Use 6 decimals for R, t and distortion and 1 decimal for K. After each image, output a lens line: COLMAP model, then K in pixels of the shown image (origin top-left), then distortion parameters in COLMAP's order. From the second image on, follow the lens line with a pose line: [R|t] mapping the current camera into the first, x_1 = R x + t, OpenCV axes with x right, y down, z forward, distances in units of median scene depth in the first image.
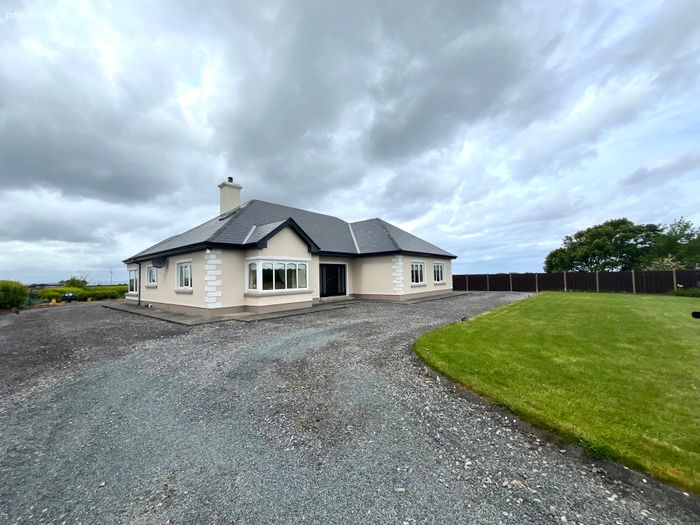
lens RADIAL K [[285.2, 0, 347.3], [0, 285.2, 260.8], [0, 0, 1]] dist [0.000807, -0.000216]
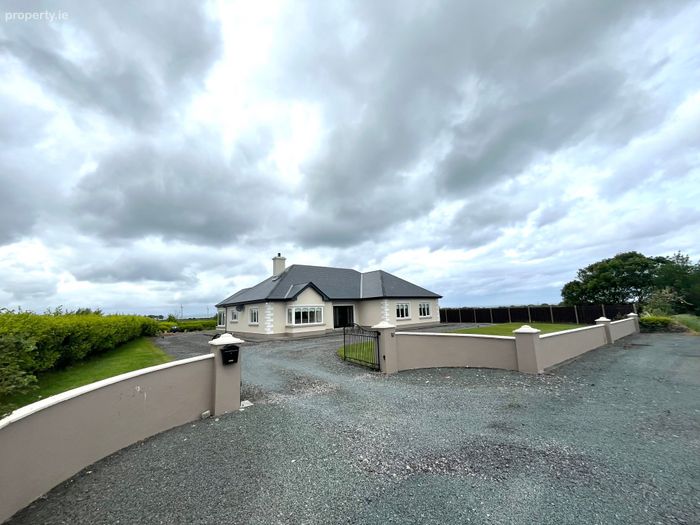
lens RADIAL K [[285.2, 0, 351.7], [0, 285.2, 263.6], [0, 0, 1]] dist [0.000807, -0.000216]
pose [[0.987162, -0.040564, -0.154485, 0.235264], [0.025177, 0.994640, -0.100286, -0.058171], [0.157725, 0.095109, 0.982892, -0.501952]]
